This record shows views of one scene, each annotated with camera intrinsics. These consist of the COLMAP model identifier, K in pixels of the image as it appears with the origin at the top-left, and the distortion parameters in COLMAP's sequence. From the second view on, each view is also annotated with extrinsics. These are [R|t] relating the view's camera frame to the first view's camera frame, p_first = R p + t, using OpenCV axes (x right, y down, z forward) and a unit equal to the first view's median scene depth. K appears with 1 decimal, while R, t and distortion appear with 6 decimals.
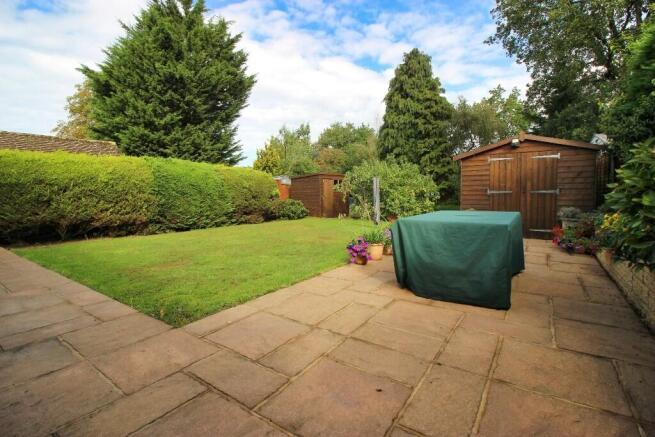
lens RADIAL K [[305.6, 0, 329.1], [0, 305.6, 219.0], [0, 0, 1]] dist [-0.018796, -0.006048]
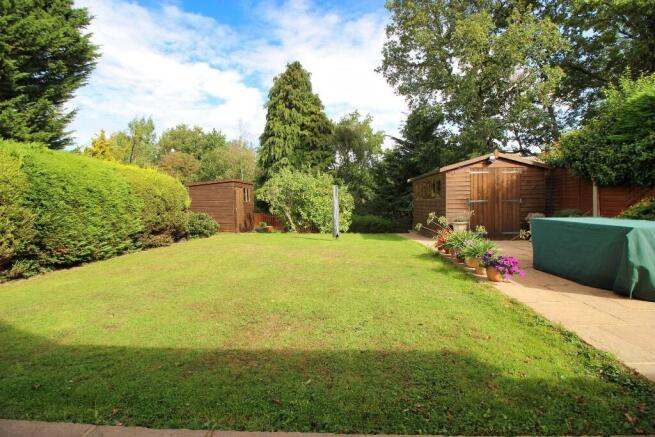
lens RADIAL K [[305.6, 0, 338.3], [0, 305.6, 213.7], [0, 0, 1]] dist [-0.018796, -0.006048]
pose [[0.843603, -0.020752, 0.536566, -0.169965], [0.049931, 0.997955, -0.039907, -0.007664], [-0.534640, 0.060457, 0.842914, 0.108216]]
